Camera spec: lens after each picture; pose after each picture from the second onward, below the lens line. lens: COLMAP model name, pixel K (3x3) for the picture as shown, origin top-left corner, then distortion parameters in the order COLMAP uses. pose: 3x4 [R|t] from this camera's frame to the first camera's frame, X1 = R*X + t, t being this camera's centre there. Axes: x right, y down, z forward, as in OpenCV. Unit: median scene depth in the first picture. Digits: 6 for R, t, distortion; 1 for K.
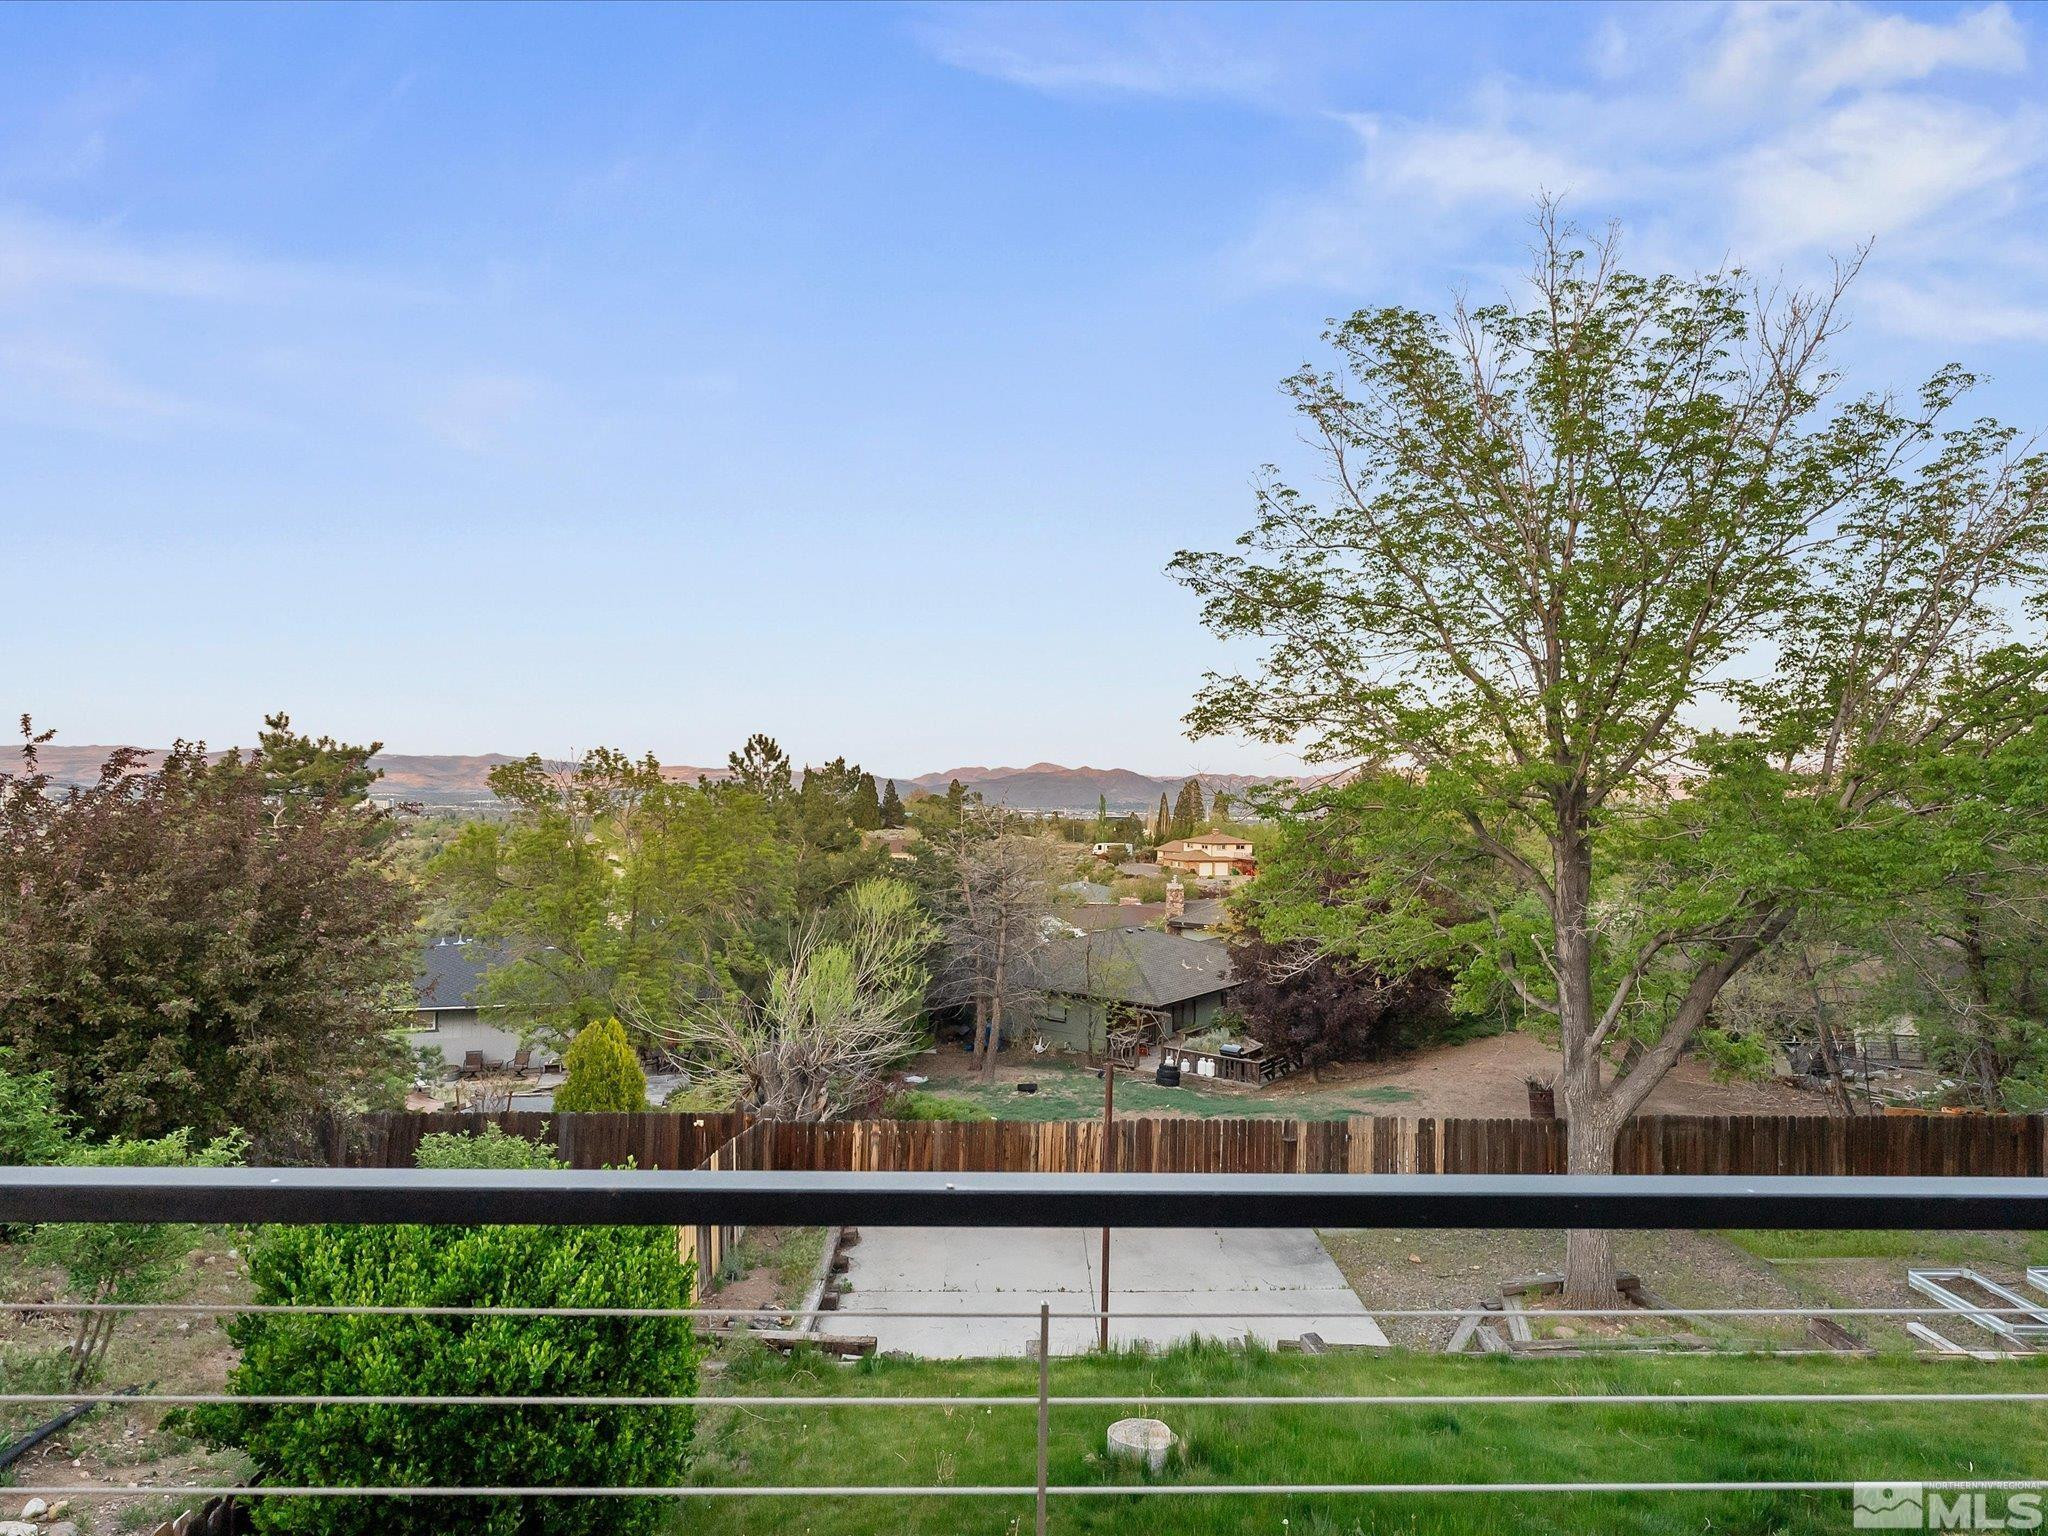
lens RADIAL K [[1157.1, 0, 1021.6], [0, 1157.1, 778.9], [0, 0, 1]] dist [-0.016619, -0.000324]
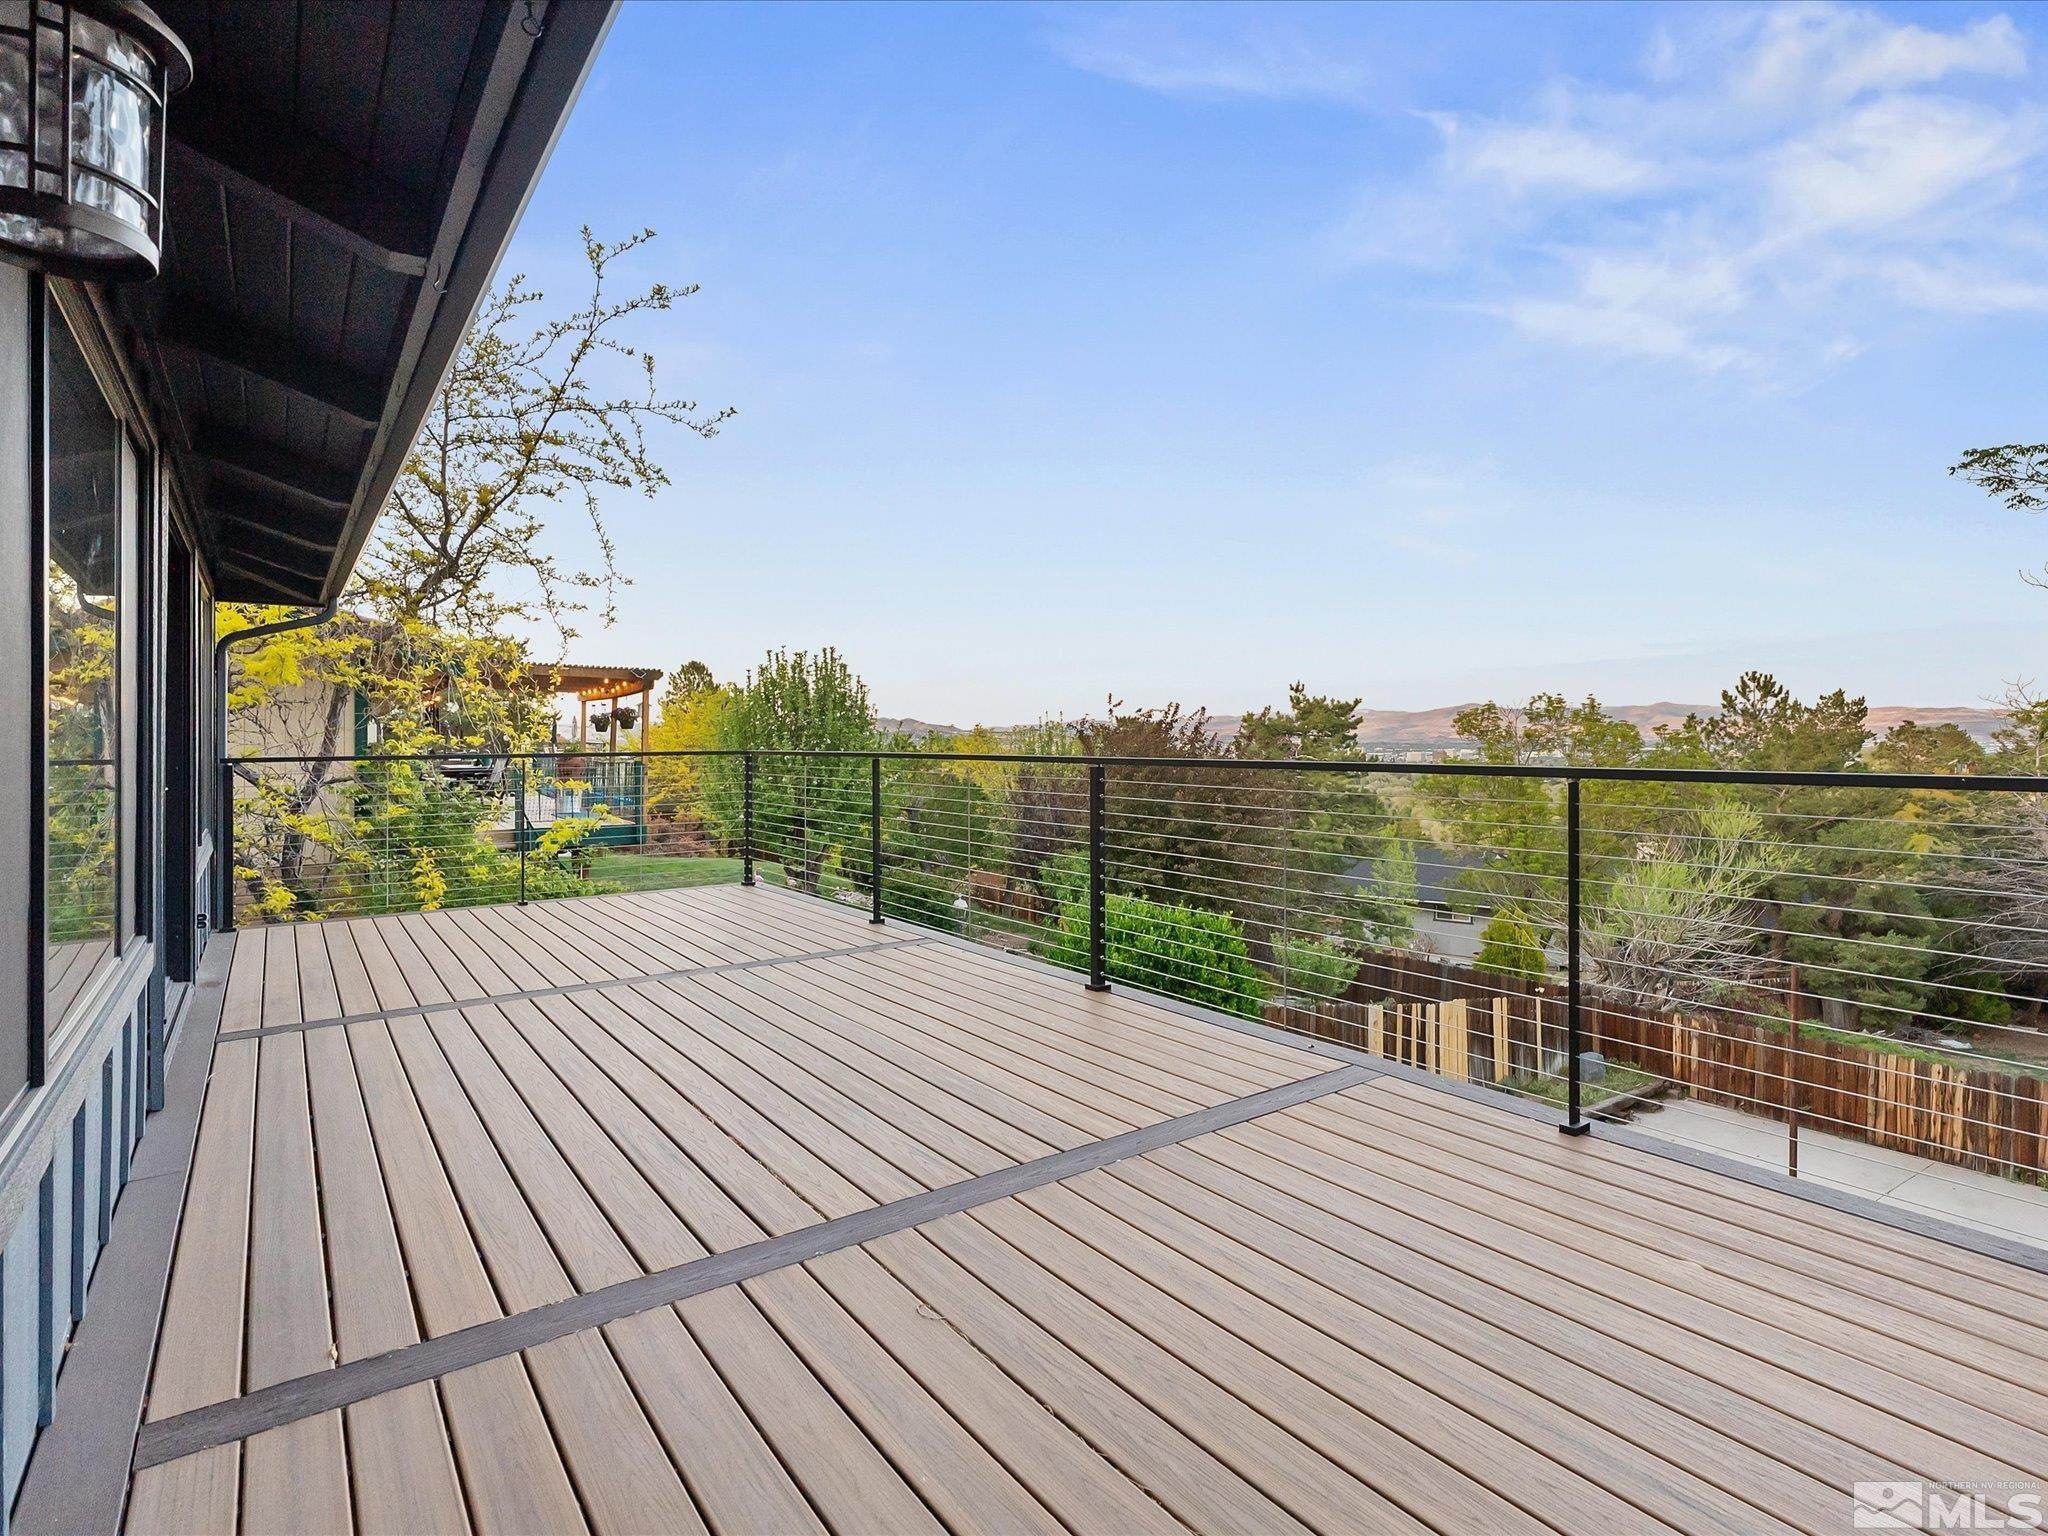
lens RADIAL K [[1068.7, 0, 1012.4], [0, 1068.7, 749.8], [0, 0, 1]] dist [0.001914, -0.000095]
pose [[0.546482, -0.009196, -0.837421, 0.319867], [0.024450, 0.999689, 0.004978, 0.014869], [0.837114, -0.023195, 0.546536, -0.089508]]
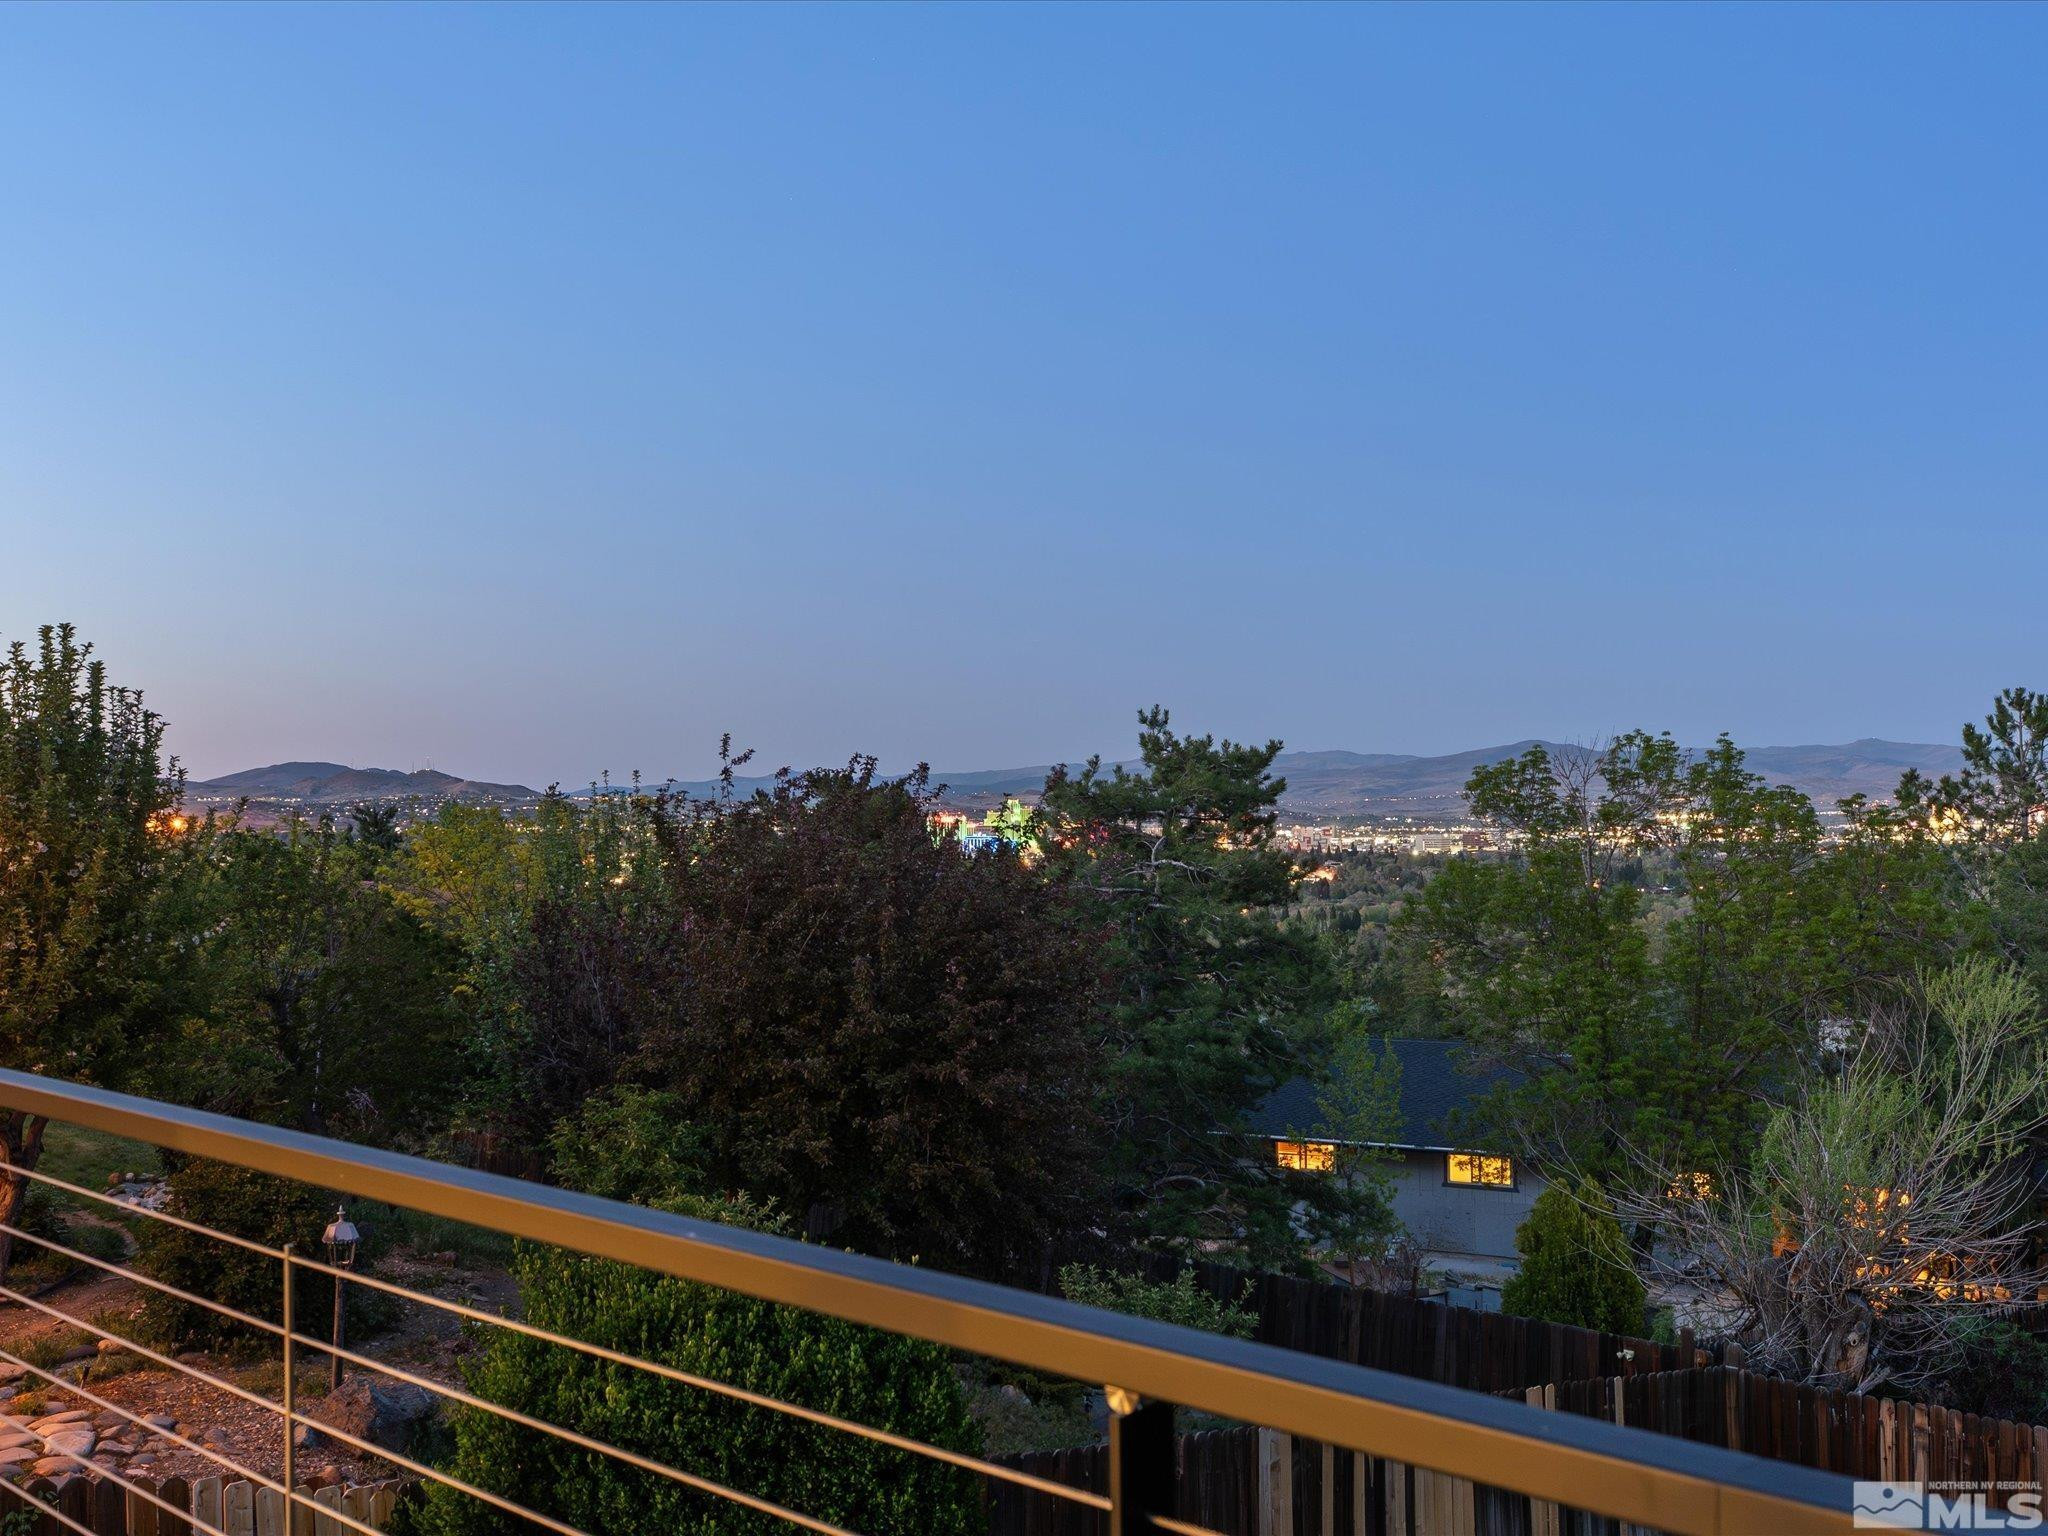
lens RADIAL K [[2153.4, 0, 1022.4], [0, 2153.4, 757.0], [0, 0, 1]] dist [0.006931, 0.000000]
pose [[0.680727, -0.036883, -0.731608, 0.284031], [0.028344, 0.999310, -0.024006, 0.004752], [0.731988, -0.004395, 0.681303, 0.006284]]
